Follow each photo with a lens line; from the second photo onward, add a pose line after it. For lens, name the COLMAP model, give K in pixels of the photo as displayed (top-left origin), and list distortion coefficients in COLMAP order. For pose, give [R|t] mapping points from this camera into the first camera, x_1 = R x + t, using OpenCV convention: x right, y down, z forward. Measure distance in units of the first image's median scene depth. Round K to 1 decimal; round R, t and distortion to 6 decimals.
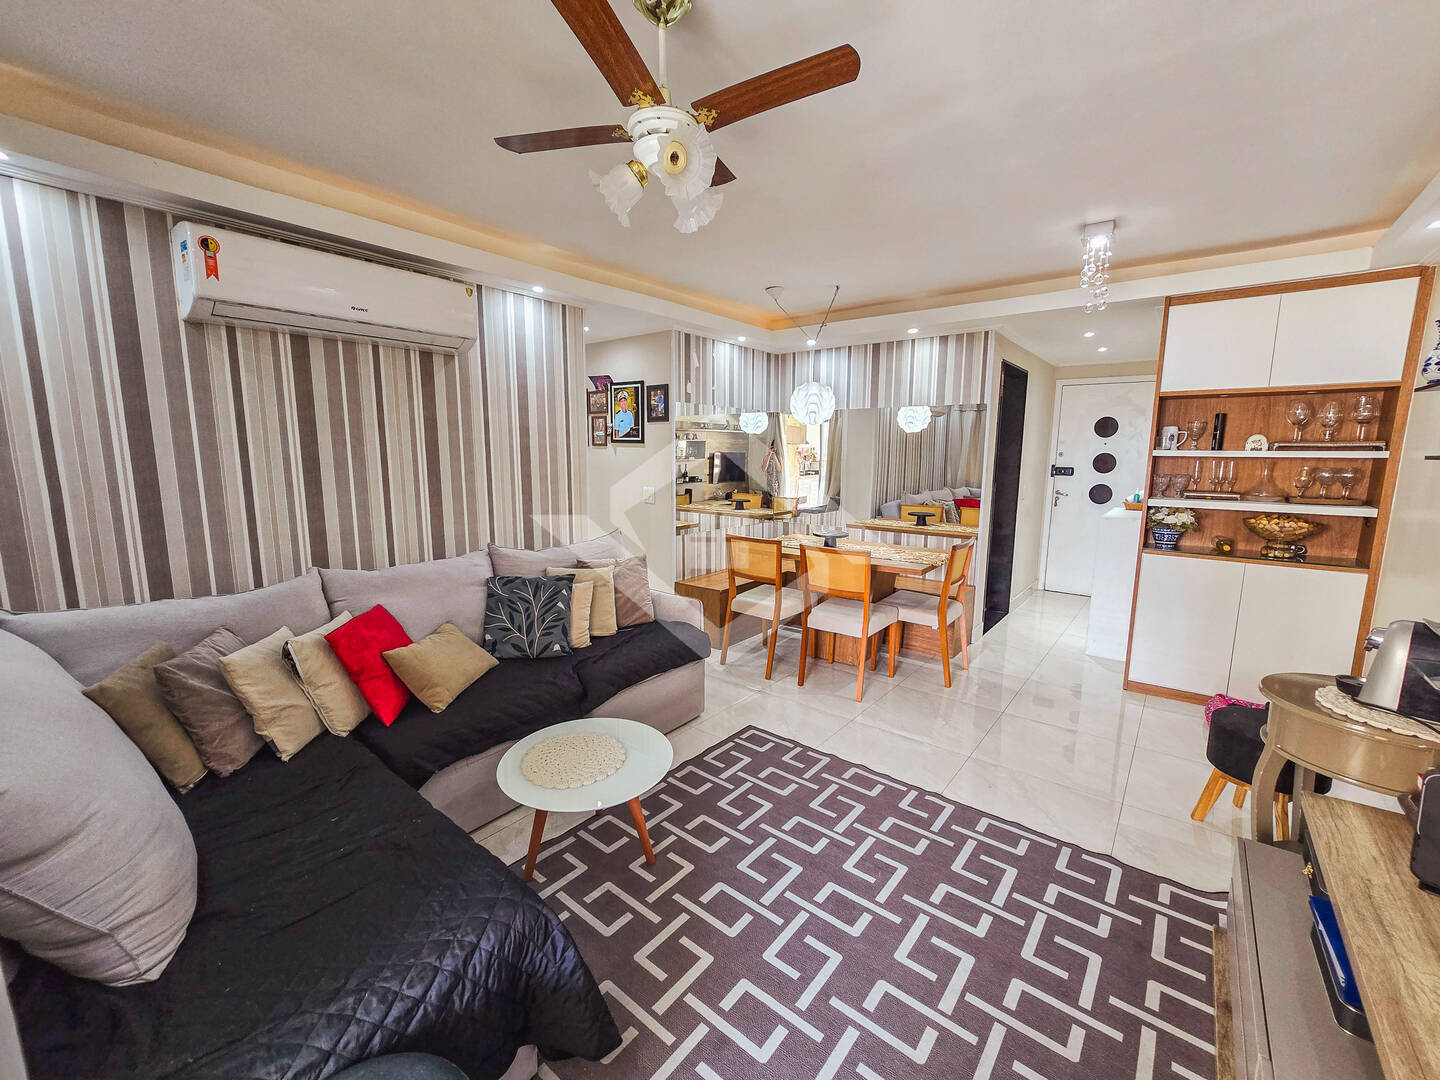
lens RADIAL K [[591.3, 0, 724.1], [0, 591.3, 541.0], [0, 0, 1]] dist [-0.004990, 0.000500]
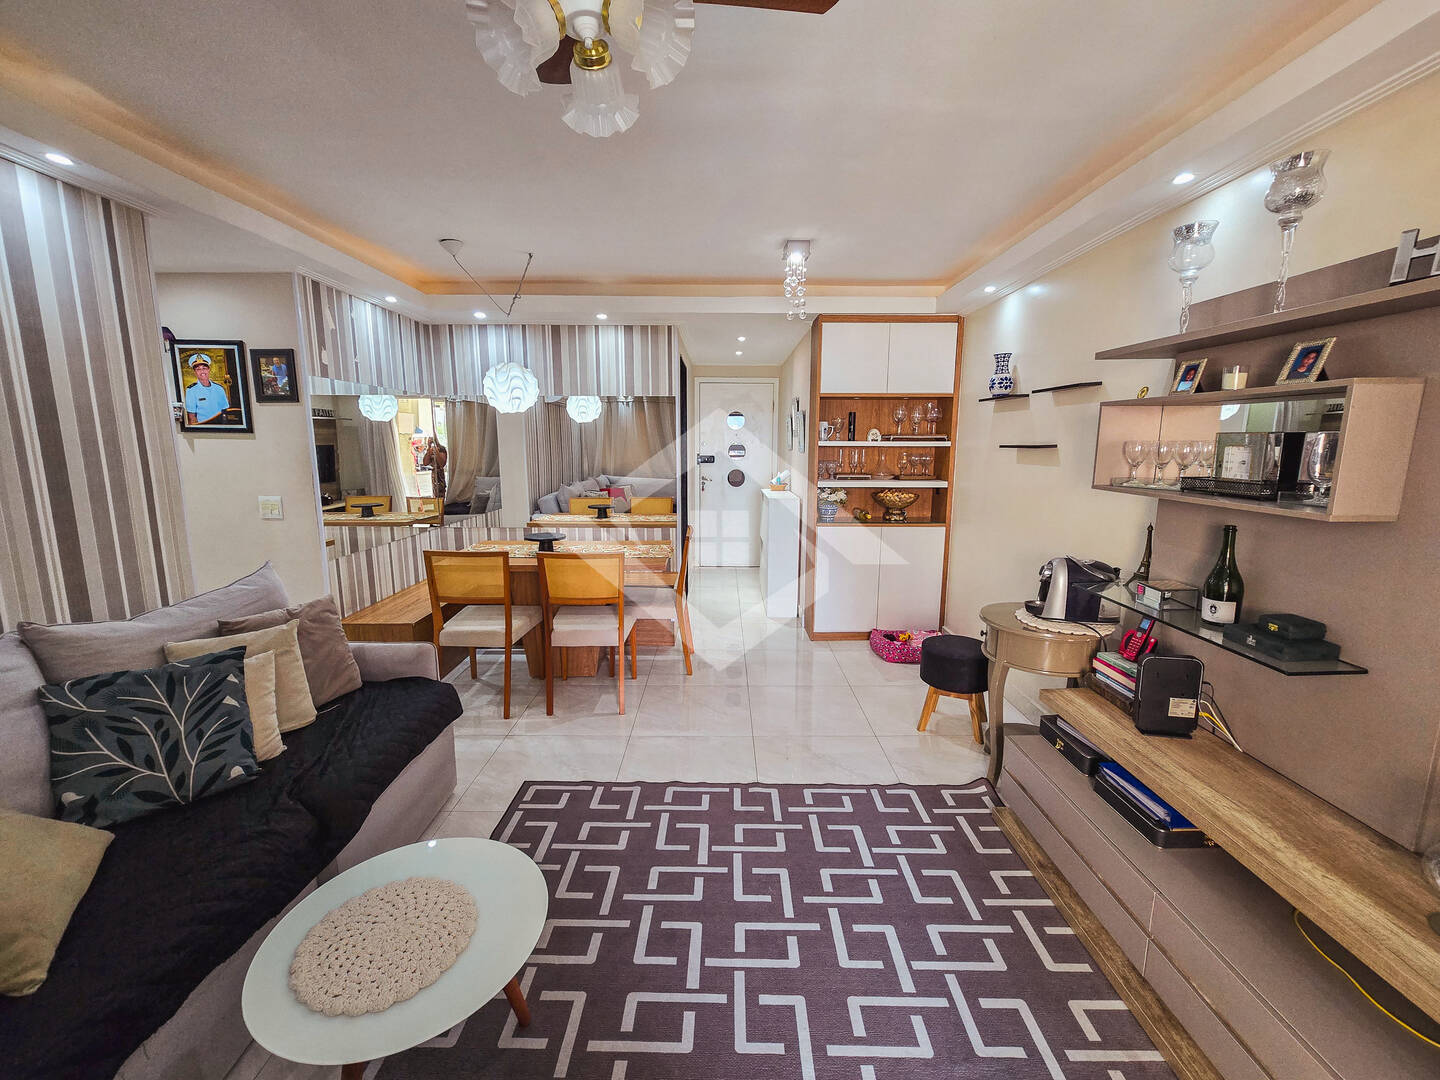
lens RADIAL K [[591.3, 0, 722.7], [0, 591.3, 539.5], [0, 0, 1]] dist [-0.004990, 0.000500]
pose [[0.780318, -0.106037, 0.616327, -0.258179], [0.096927, 0.994118, 0.048318, -0.040403], [-0.617826, 0.022036, 0.786006, 0.225480]]
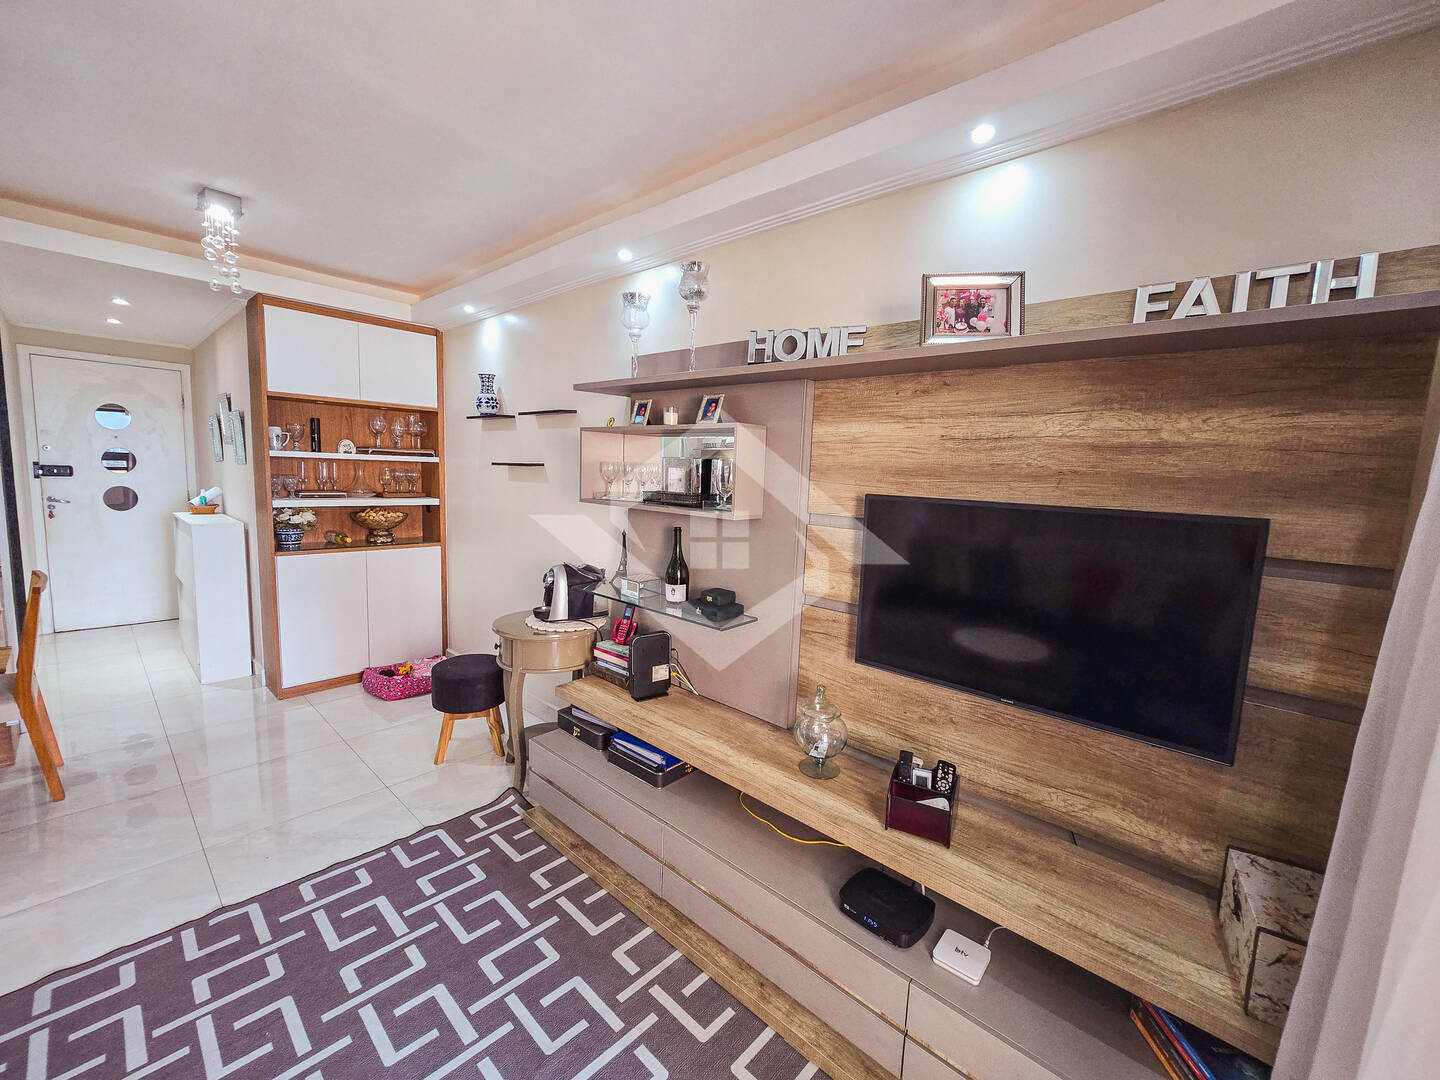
lens RADIAL K [[591.3, 0, 724.2], [0, 591.3, 538.8], [0, 0, 1]] dist [-0.004990, 0.000500]
pose [[0.063402, -0.116225, 0.991197, -0.272773], [0.114359, 0.987499, 0.108476, -0.038893], [-0.991414, 0.106475, 0.075901, 0.259764]]
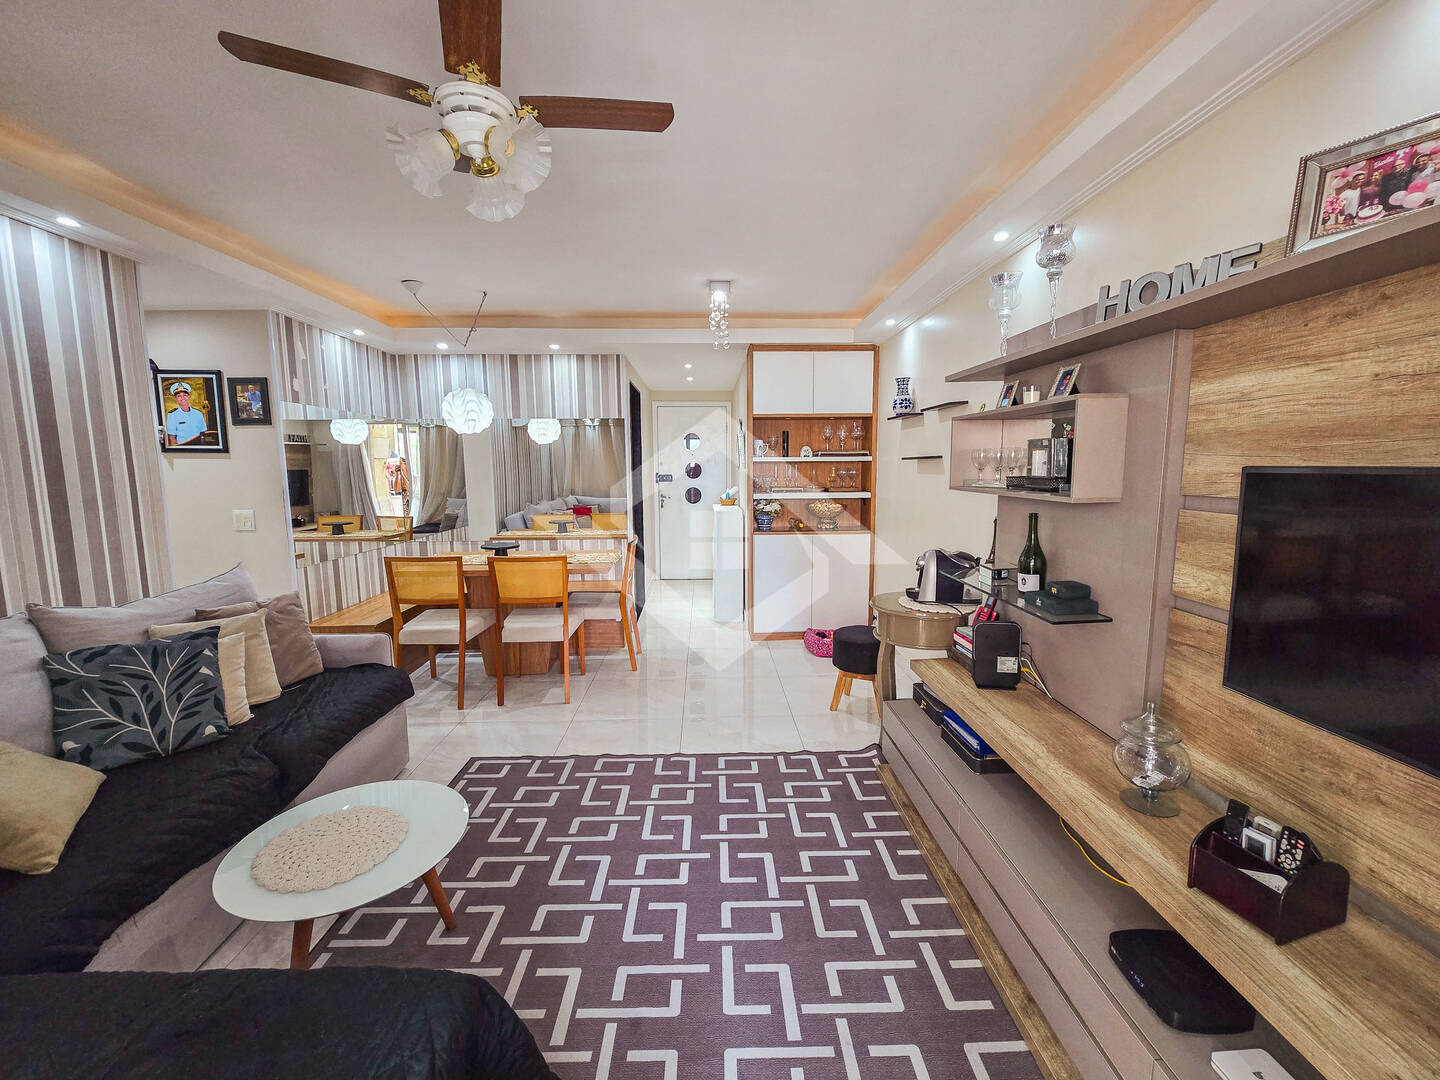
lens RADIAL K [[591.3, 0, 723.3], [0, 591.3, 539.7], [0, 0, 1]] dist [-0.004990, 0.000500]
pose [[0.760688, -0.092200, 0.642537, -0.264716], [0.110578, 0.993799, 0.011693, 0.011513], [-0.639630, 0.062156, 0.766166, 0.038275]]
